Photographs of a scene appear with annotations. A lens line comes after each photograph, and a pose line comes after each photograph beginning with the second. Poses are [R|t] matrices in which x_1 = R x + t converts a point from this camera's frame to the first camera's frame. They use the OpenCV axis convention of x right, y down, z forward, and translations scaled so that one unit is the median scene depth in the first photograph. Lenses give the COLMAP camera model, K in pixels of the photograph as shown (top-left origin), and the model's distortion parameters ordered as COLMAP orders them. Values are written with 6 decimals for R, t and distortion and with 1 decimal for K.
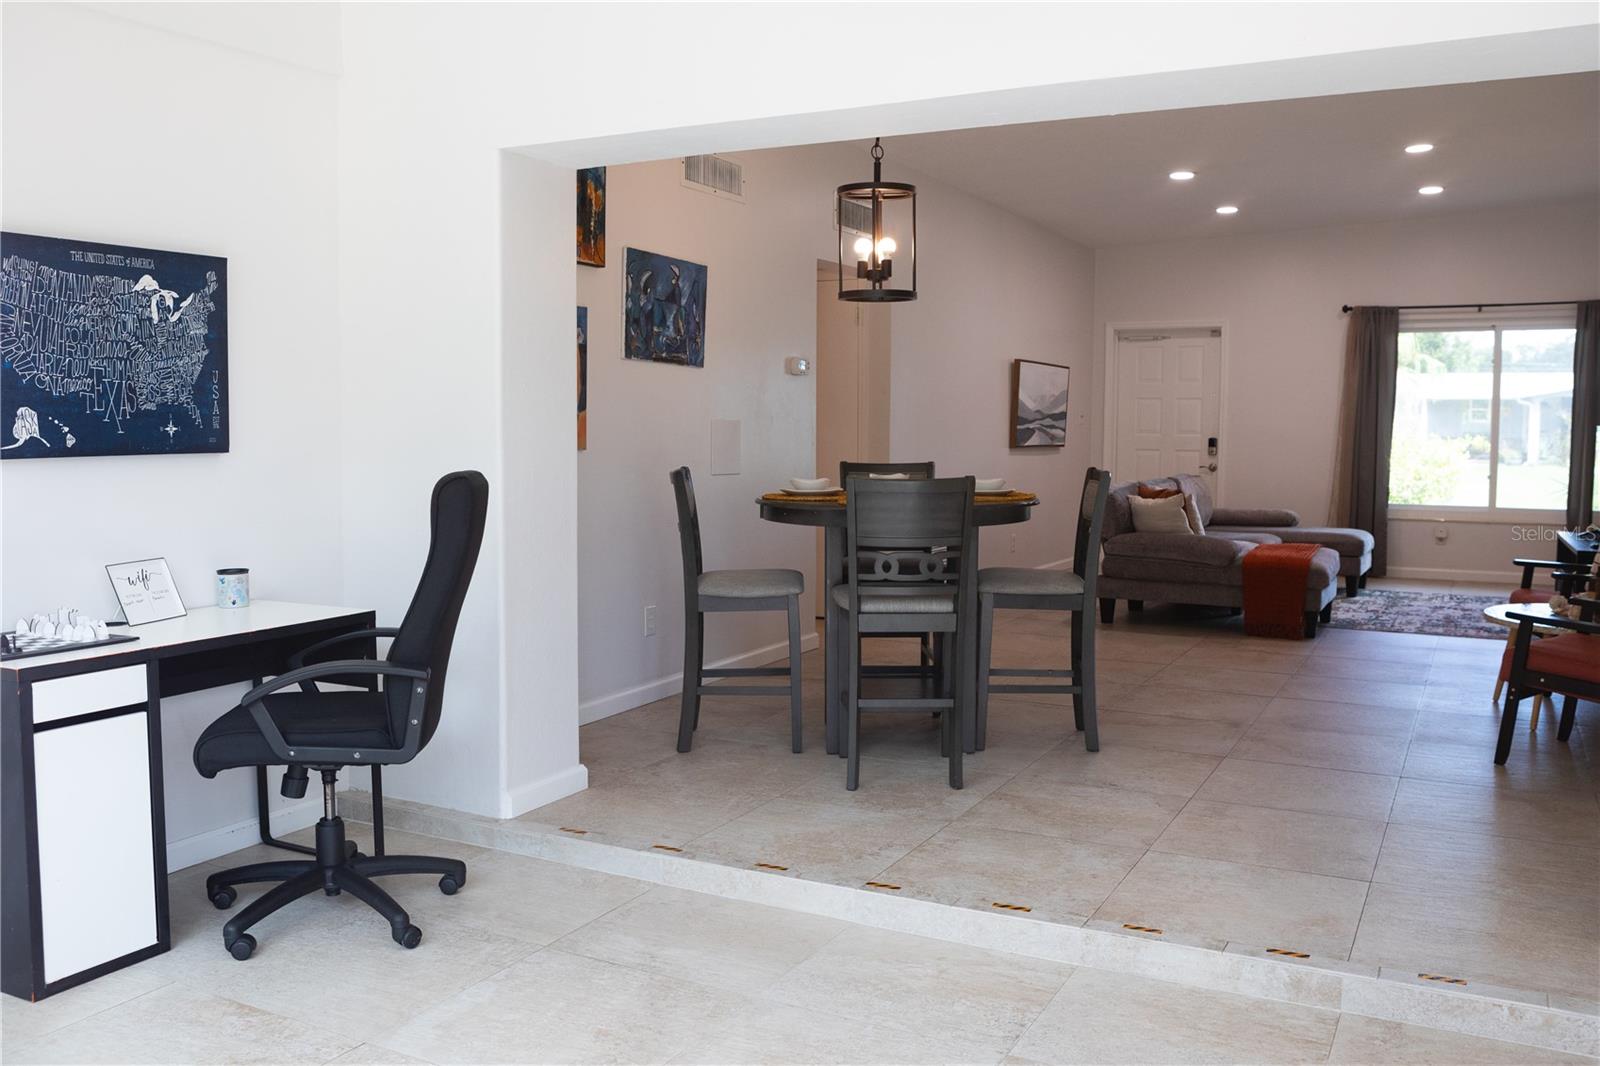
lens RADIAL K [[1356.1, 0, 818.4], [0, 1356.1, 524.9], [0, 0, 1]] dist [-0.042968, 0.025578]
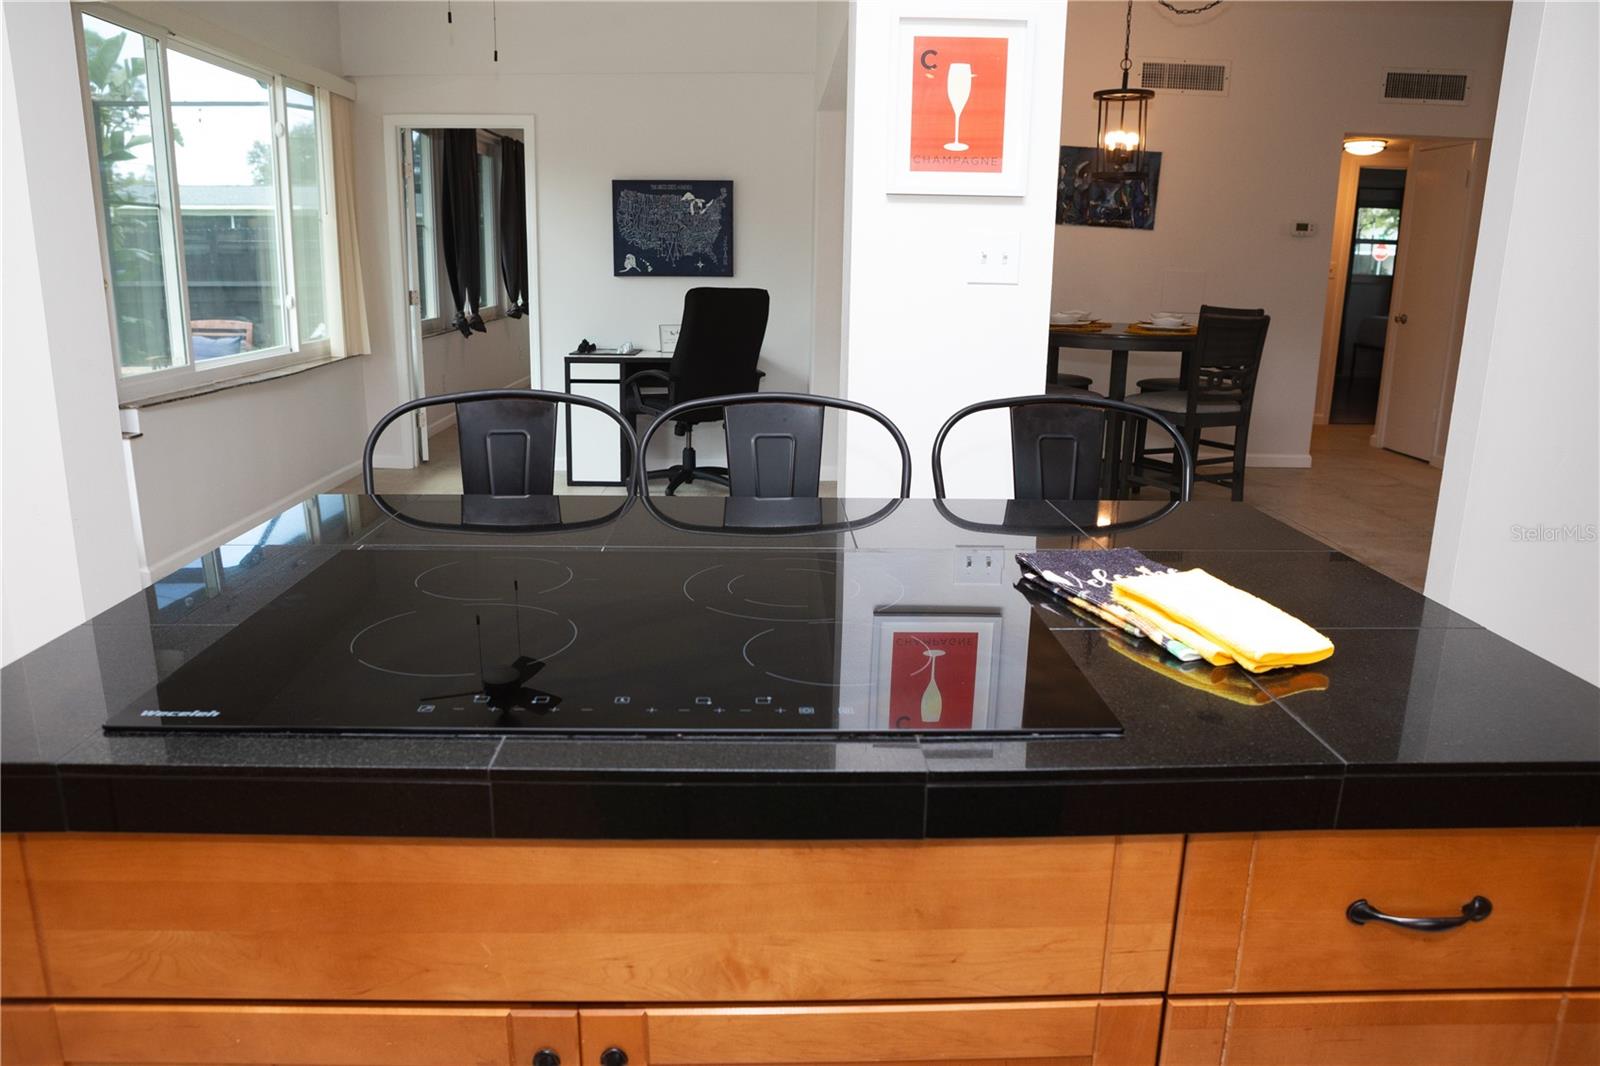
lens RADIAL K [[1151.1, 0, 804.6], [0, 1151.1, 535.7], [0, 0, 1]] dist [-0.085906, 0.014143]
pose [[0.486057, 0.213830, -0.847364, 0.821599], [-0.082999, 0.976517, 0.198813, -0.017355], [0.869977, -0.026304, 0.492391, 0.155247]]
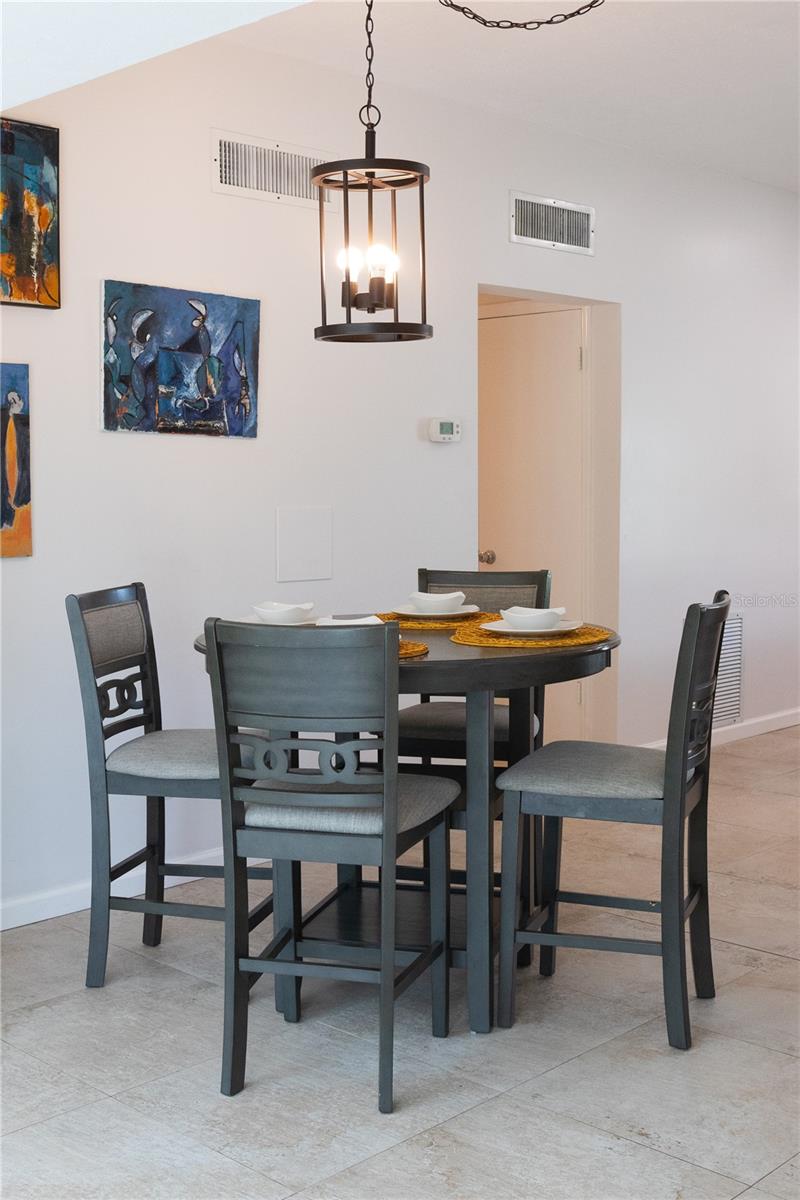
lens RADIAL K [[1459.4, 0, 385.0], [0, 1459.4, 617.5], [0, 0, 1]] dist [-0.057978, 0.000000]
pose [[0.953580, 0.018700, -0.300560, 0.239950], [-0.011842, 0.999627, 0.024623, -0.042179], [0.300908, -0.019921, 0.953445, 0.284970]]
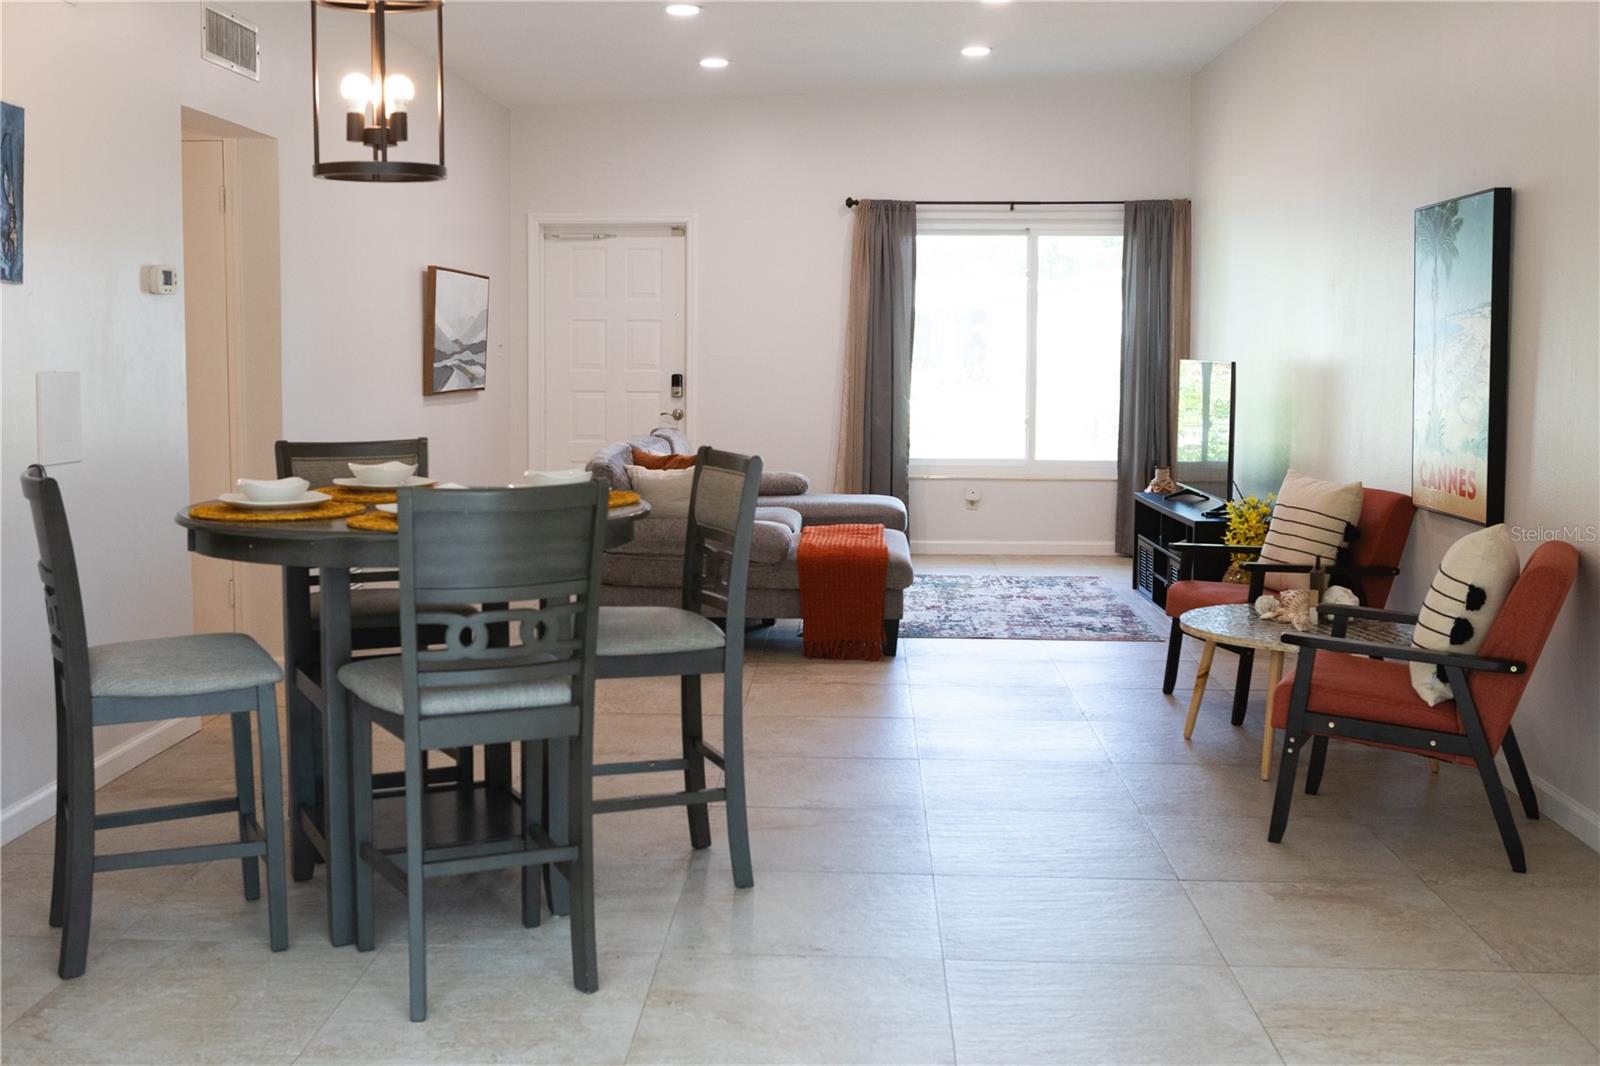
lens RADIAL K [[1785.4, 0, 761.0], [0, 1785.4, 506.6], [0, 0, 1]] dist [-0.025168, 0.000000]
pose [[0.917858, -0.039811, 0.394906, -0.106794], [0.032459, 0.999153, 0.025284, -0.032283], [-0.395578, -0.010389, 0.918373, 0.188513]]
